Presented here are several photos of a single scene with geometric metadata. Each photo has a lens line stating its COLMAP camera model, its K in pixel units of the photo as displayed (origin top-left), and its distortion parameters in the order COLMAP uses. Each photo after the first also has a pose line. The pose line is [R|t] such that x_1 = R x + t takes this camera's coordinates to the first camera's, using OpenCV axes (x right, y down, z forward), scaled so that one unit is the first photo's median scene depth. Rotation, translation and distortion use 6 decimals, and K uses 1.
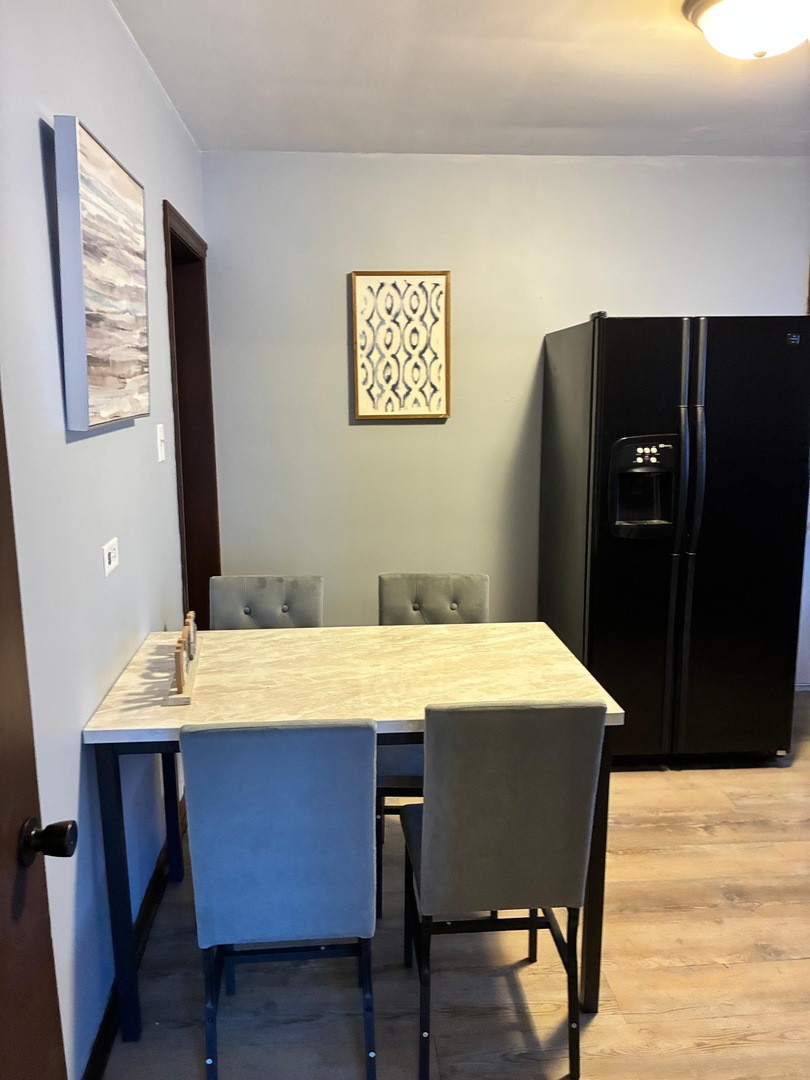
lens RADIAL K [[814.5, 0, 391.4], [0, 814.5, 533.7], [0, 0, 1]] dist [0.081115, -0.108678]
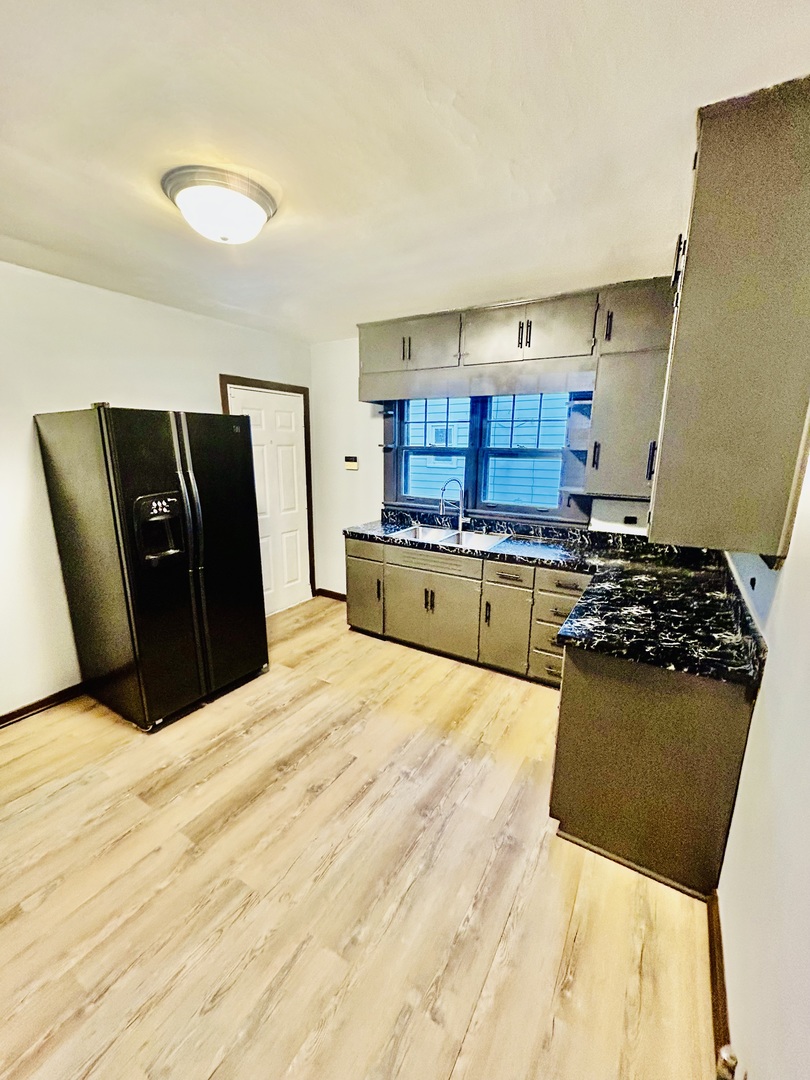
lens RADIAL K [[436.9, 0, 407.8], [0, 436.9, 544.8], [0, 0, 1]] dist [-0.001256, -0.000128]
pose [[0.577679, -0.173597, 0.797590, -0.069918], [0.136556, 0.983906, 0.115244, -0.075610], [-0.804760, 0.042342, 0.592088, 0.258478]]
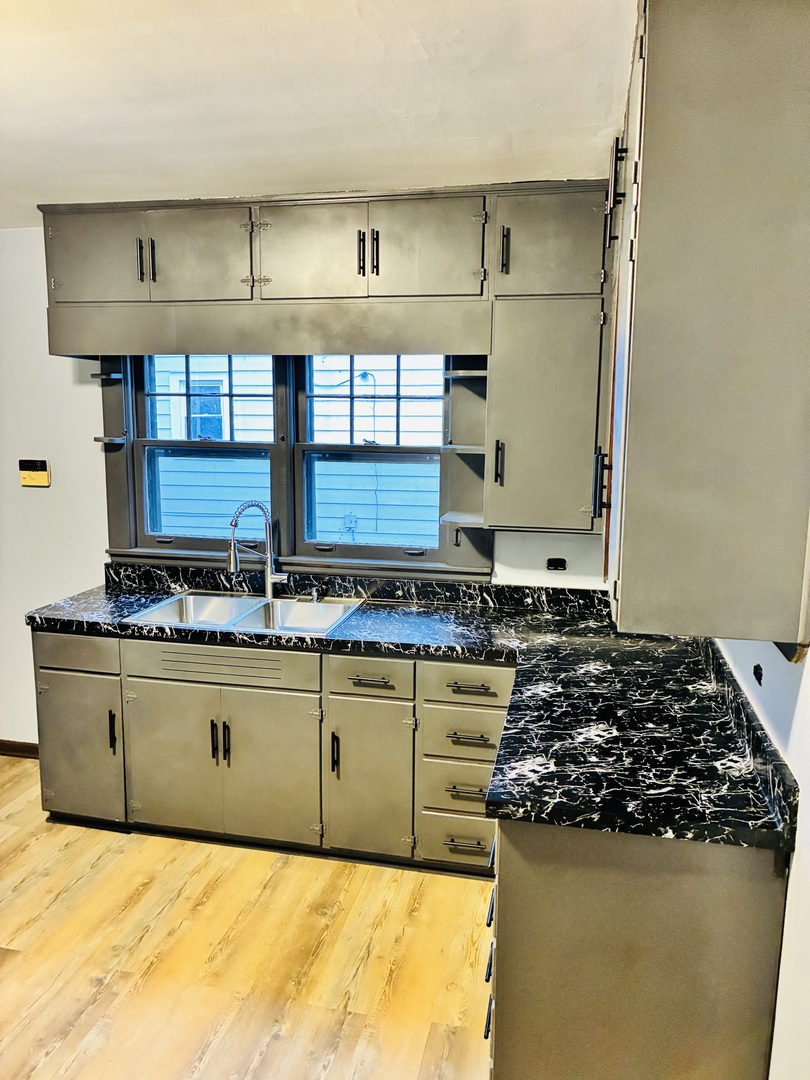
lens RADIAL K [[815.5, 0, 405.0], [0, 815.5, 540.0], [0, 0, 1]] dist [0.052310, -0.071891]
pose [[0.286072, -0.143539, 0.947396, -0.088339], [0.164048, 0.981455, 0.099164, -0.137395], [-0.944061, 0.127051, 0.304315, 0.298086]]
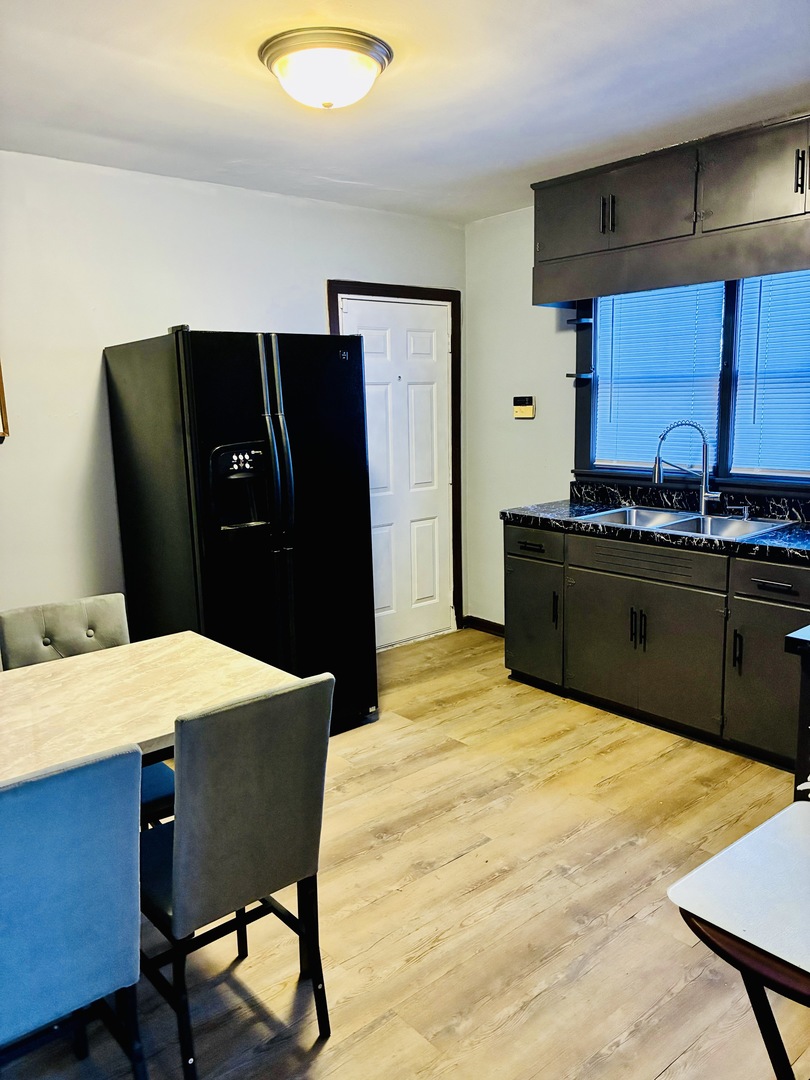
lens RADIAL K [[815.5, 0, 405.0], [0, 815.5, 540.0], [0, 0, 1]] dist [0.052310, -0.071891]
pose [[0.803719, -0.118466, 0.583097, -0.183458], [0.129800, 0.991285, 0.022485, 0.010397], [-0.580679, 0.057614, 0.812091, 0.029837]]
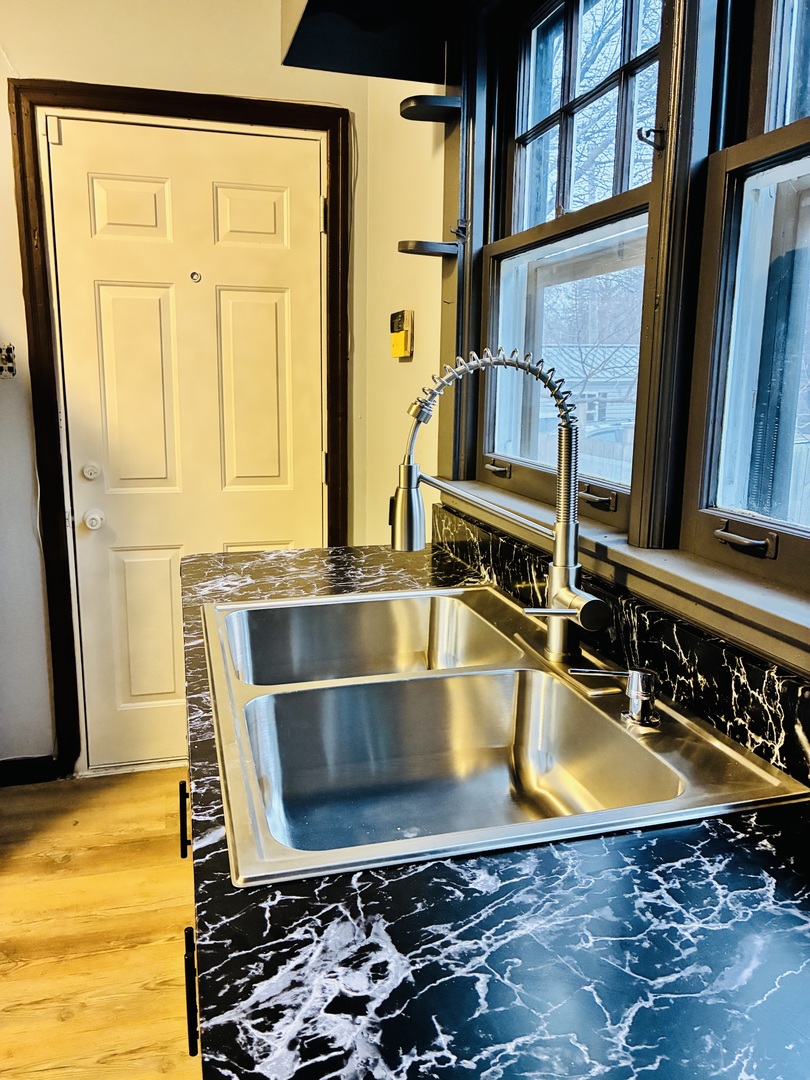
lens RADIAL K [[815.5, 0, 405.0], [0, 815.5, 540.0], [0, 0, 1]] dist [0.052310, -0.071891]
pose [[0.978421, -0.031686, 0.204179, 1.043051], [0.027607, 0.999359, 0.022797, -0.013937], [-0.204770, -0.016668, 0.978668, 0.527483]]
